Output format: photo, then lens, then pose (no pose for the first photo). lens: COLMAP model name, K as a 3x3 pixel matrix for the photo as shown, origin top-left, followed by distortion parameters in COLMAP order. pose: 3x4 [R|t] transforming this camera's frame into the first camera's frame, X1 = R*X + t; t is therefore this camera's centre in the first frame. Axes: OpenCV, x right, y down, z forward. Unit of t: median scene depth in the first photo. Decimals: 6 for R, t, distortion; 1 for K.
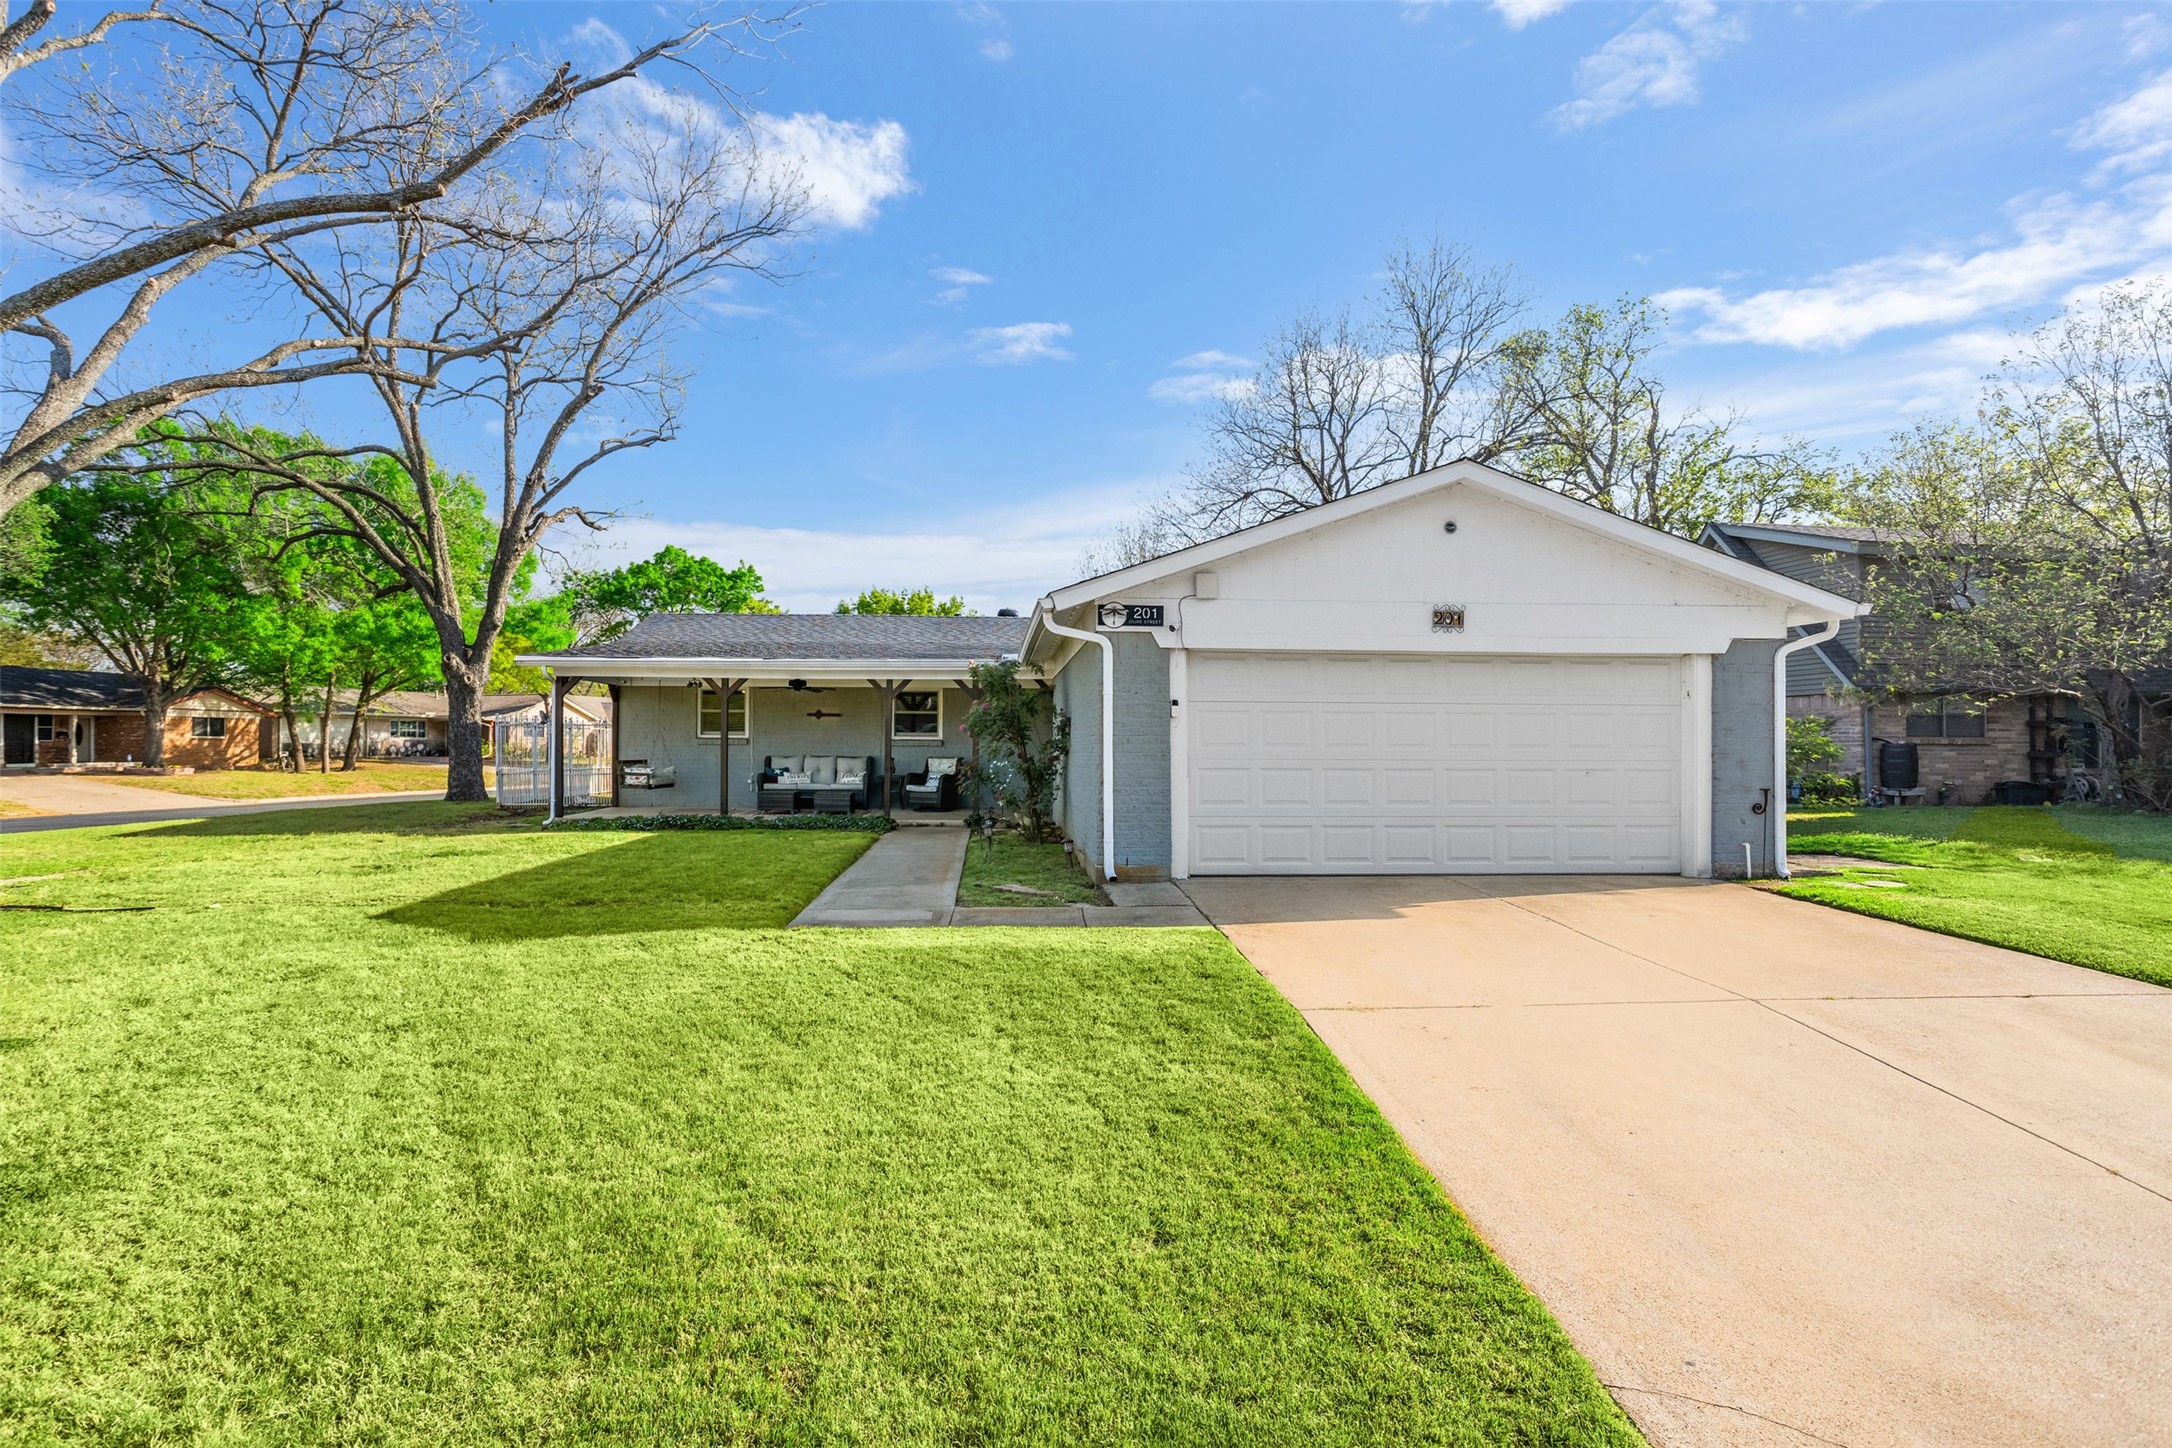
lens RADIAL K [[1171.6, 0, 1049.4], [0, 1171.6, 744.8], [0, 0, 1]] dist [-0.048603, 0.000938]
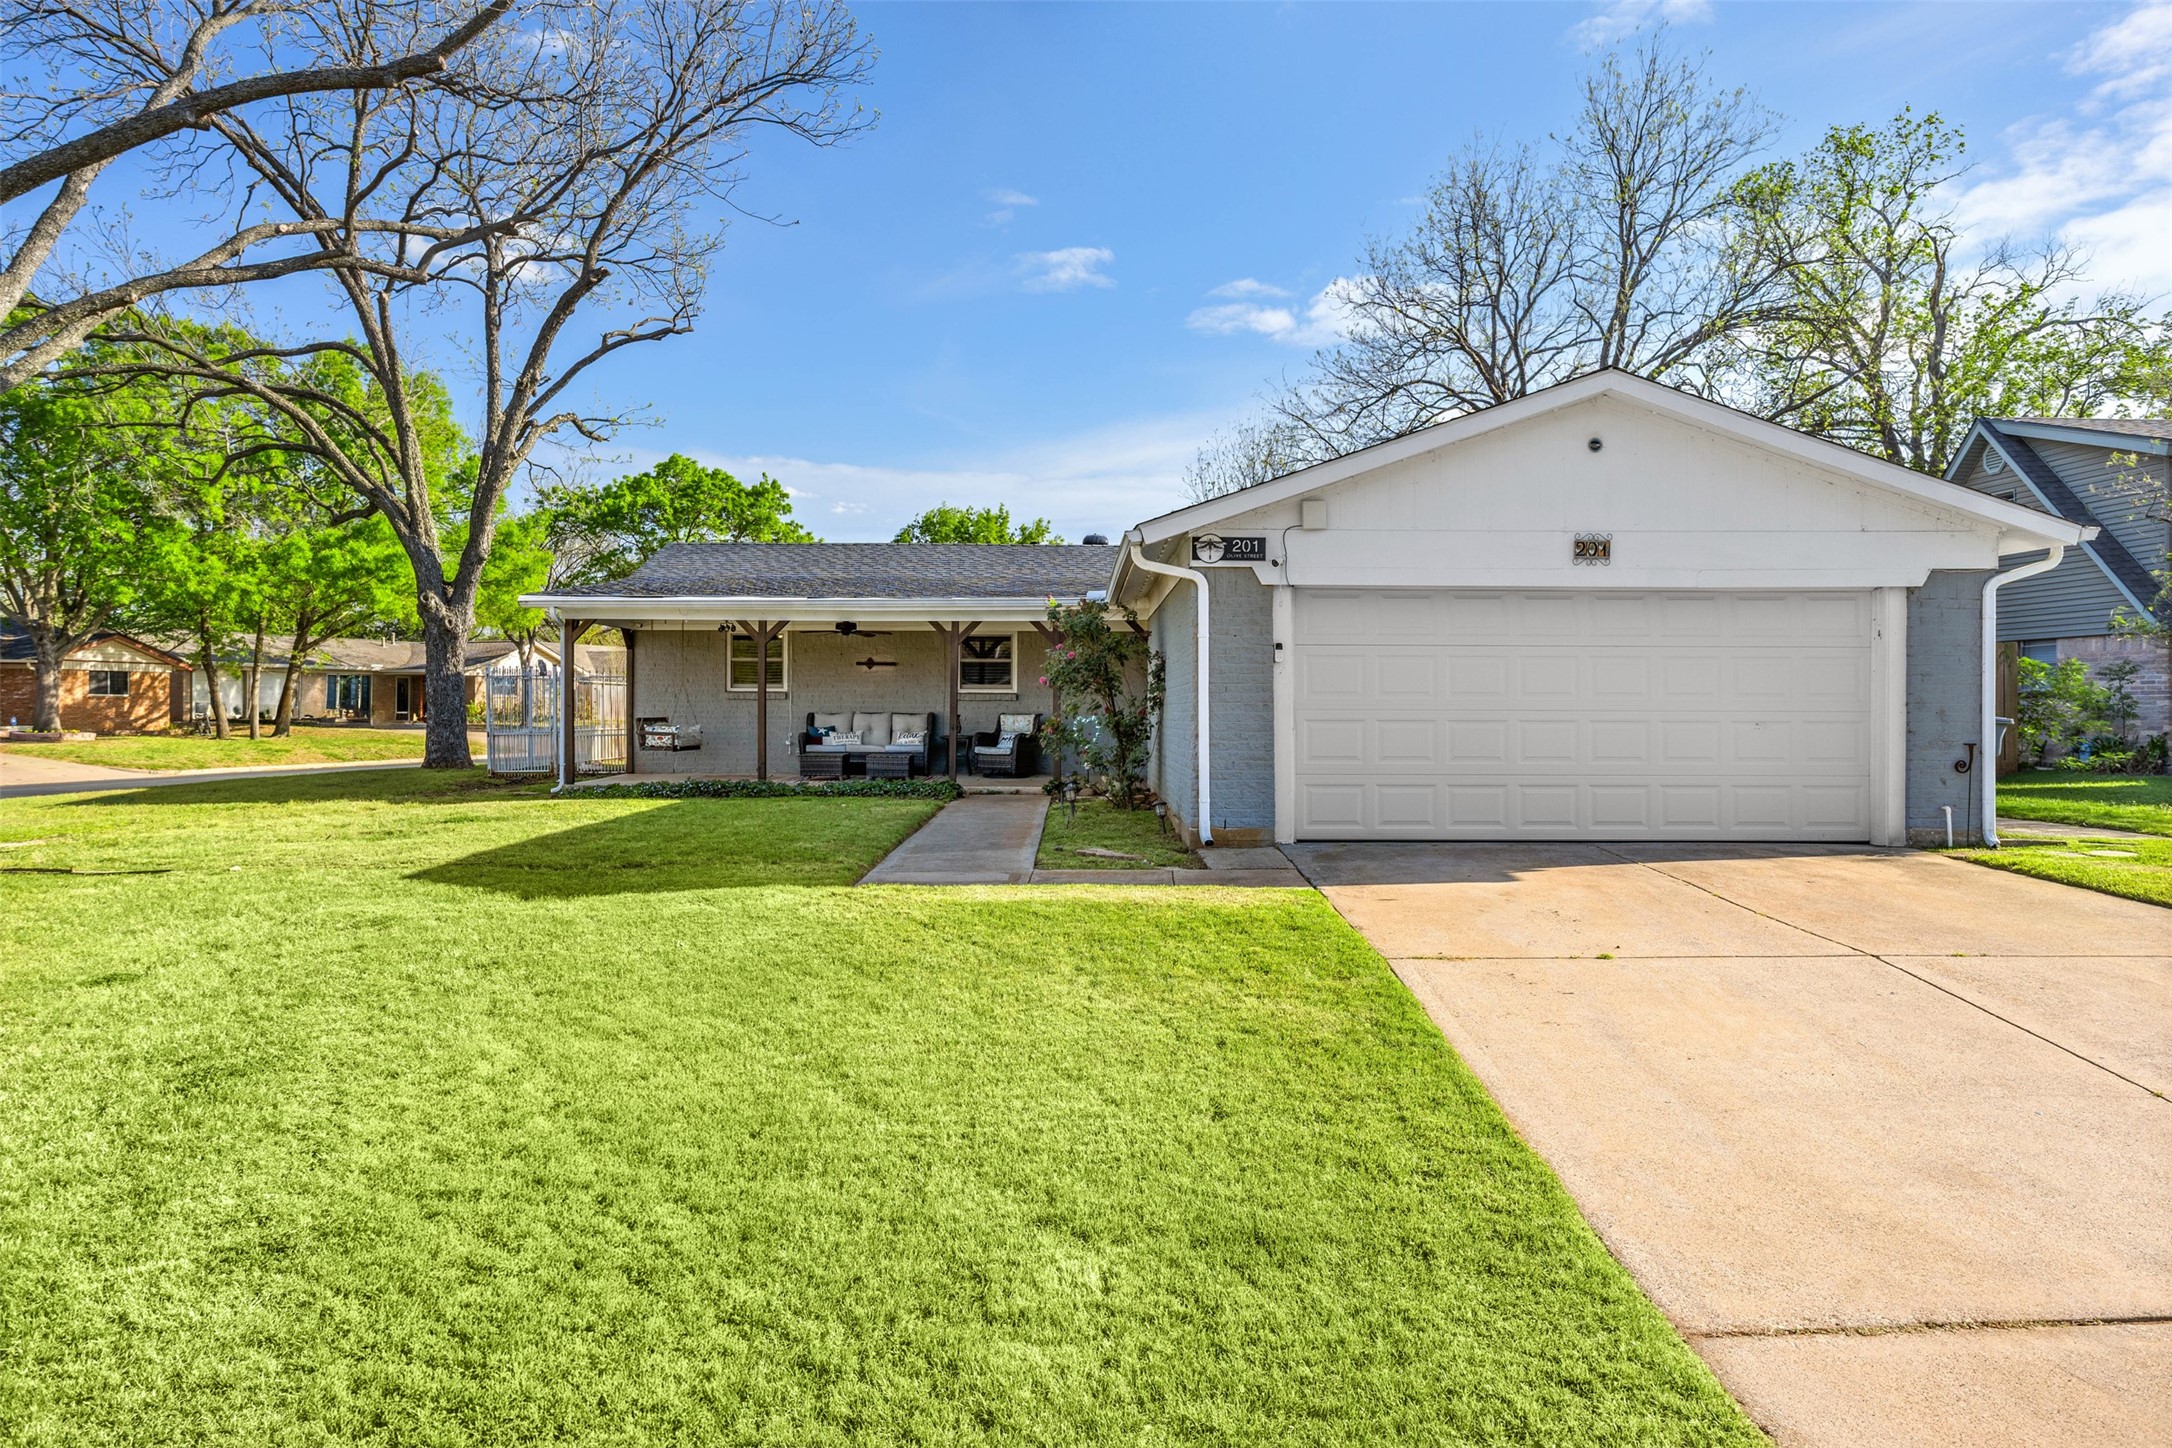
lens RADIAL K [[1518.9, 0, 1086.0], [0, 1518.9, 724.0], [0, 0, 1]] dist [-0.018019, -0.002767]
pose [[0.999019, -0.001372, -0.044264, 0.009811], [0.001915, 0.999924, 0.012210, 0.007564], [0.044244, -0.012283, 0.998945, -0.138418]]
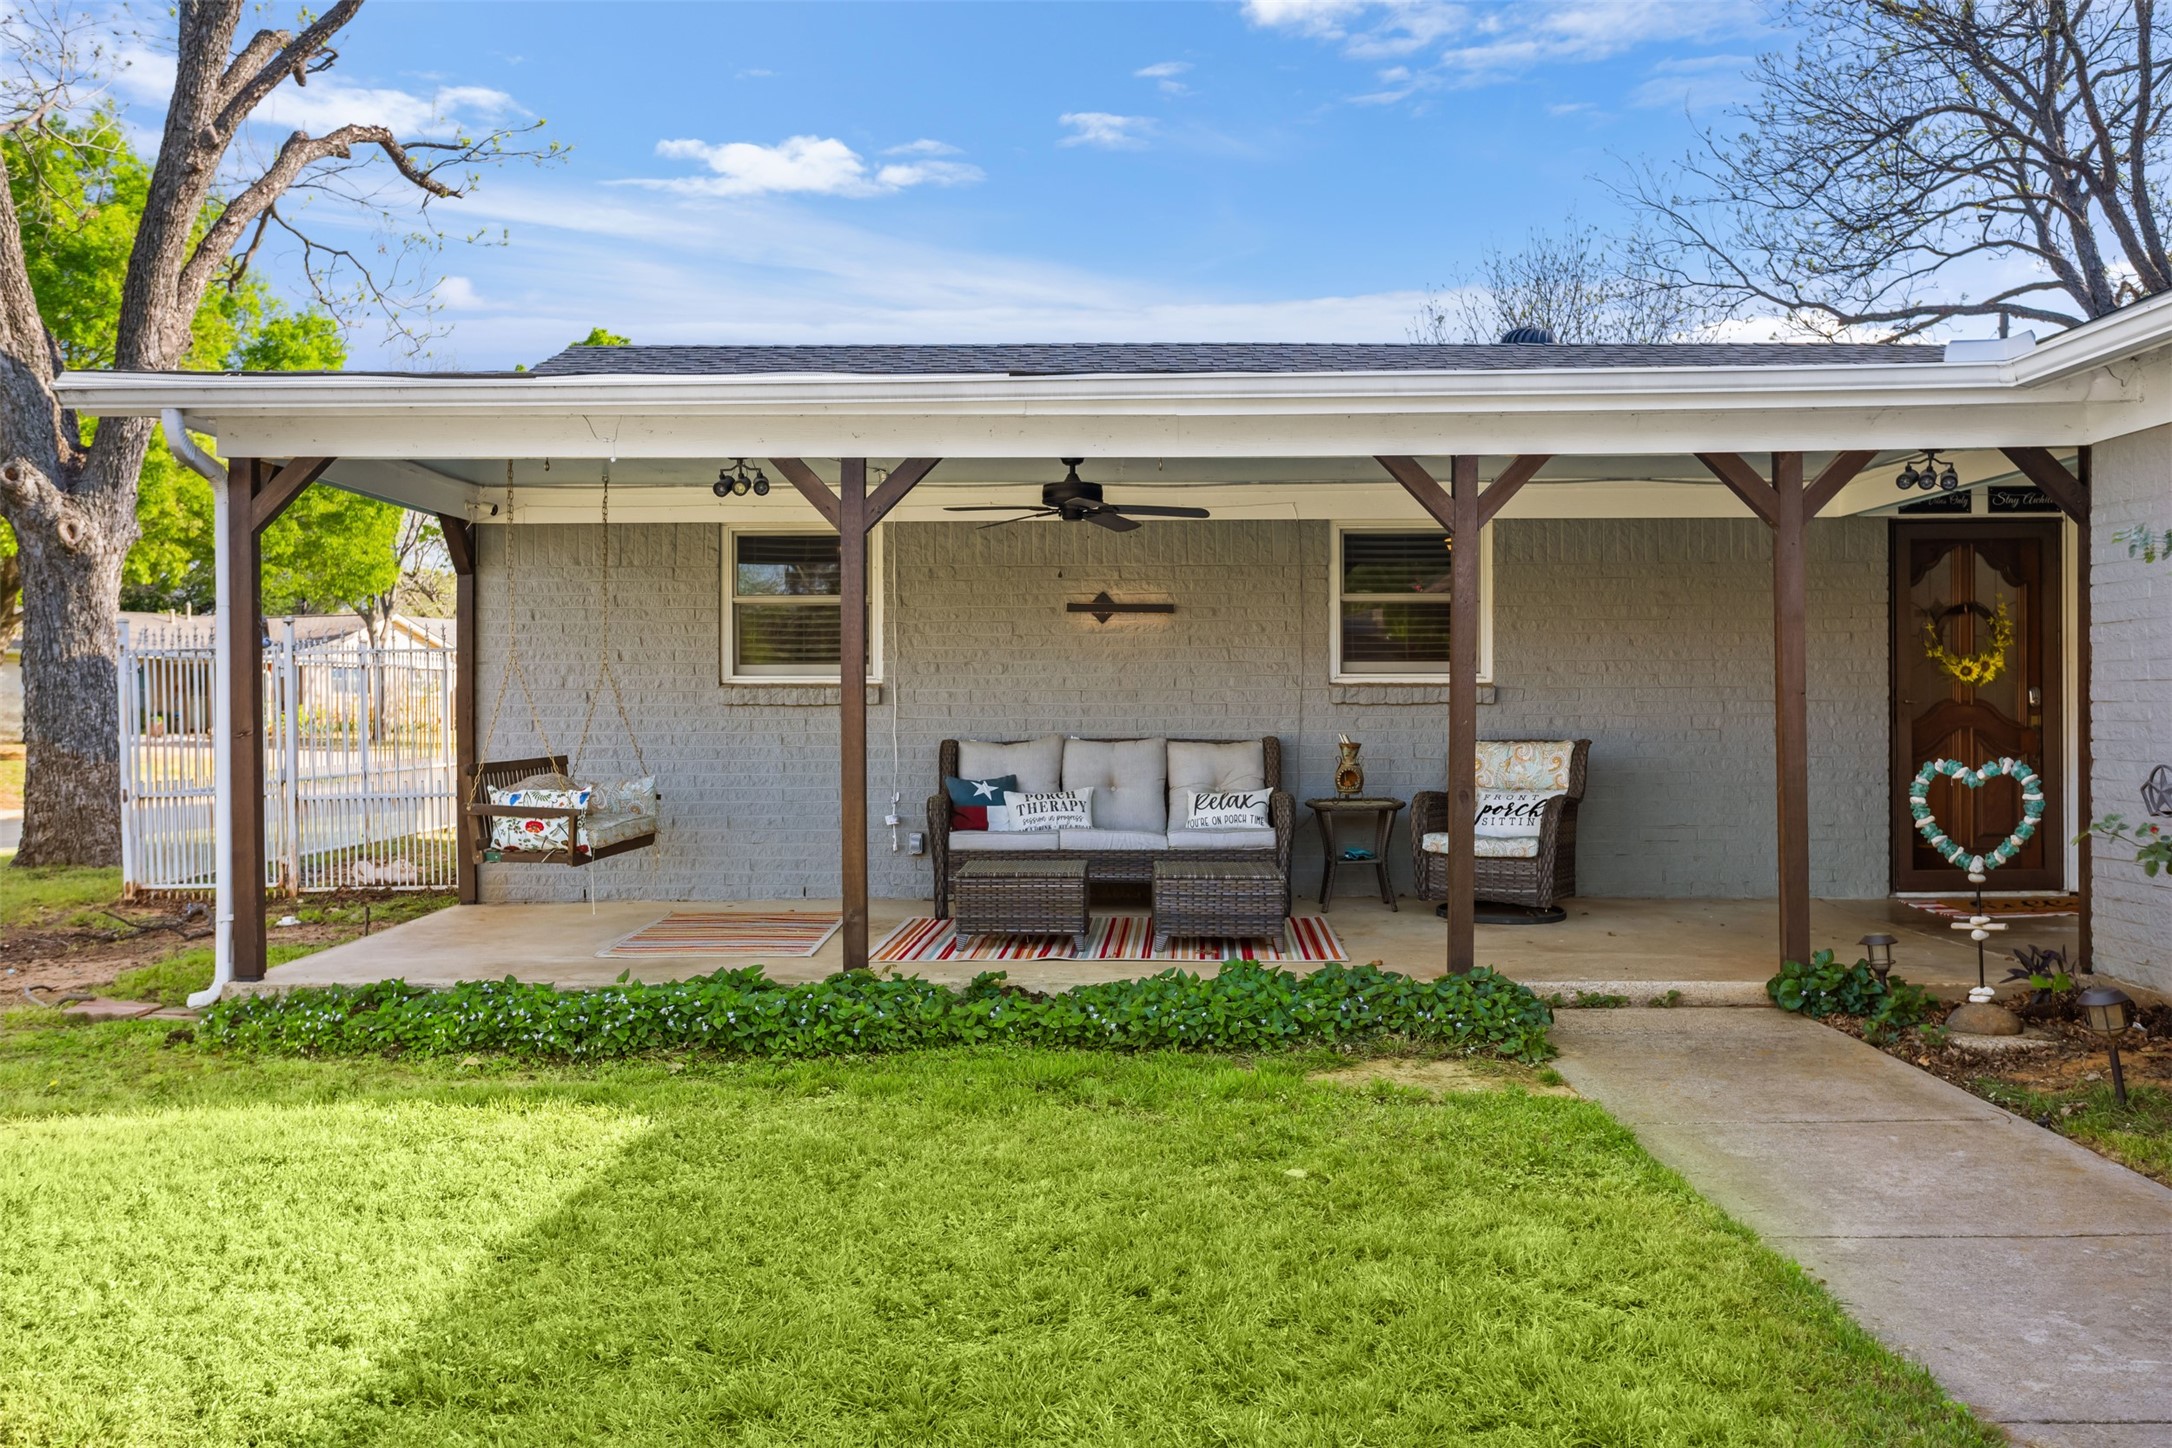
lens RADIAL K [[1873.9, 0, 1074.5], [0, 1873.9, 713.4], [0, 0, 1]] dist [0.030947, 0.004384]
pose [[0.997833, -0.007837, -0.065327, -0.280449], [0.008219, 0.999951, 0.005587, -0.000387], [0.065280, -0.006111, 0.997848, 0.803716]]
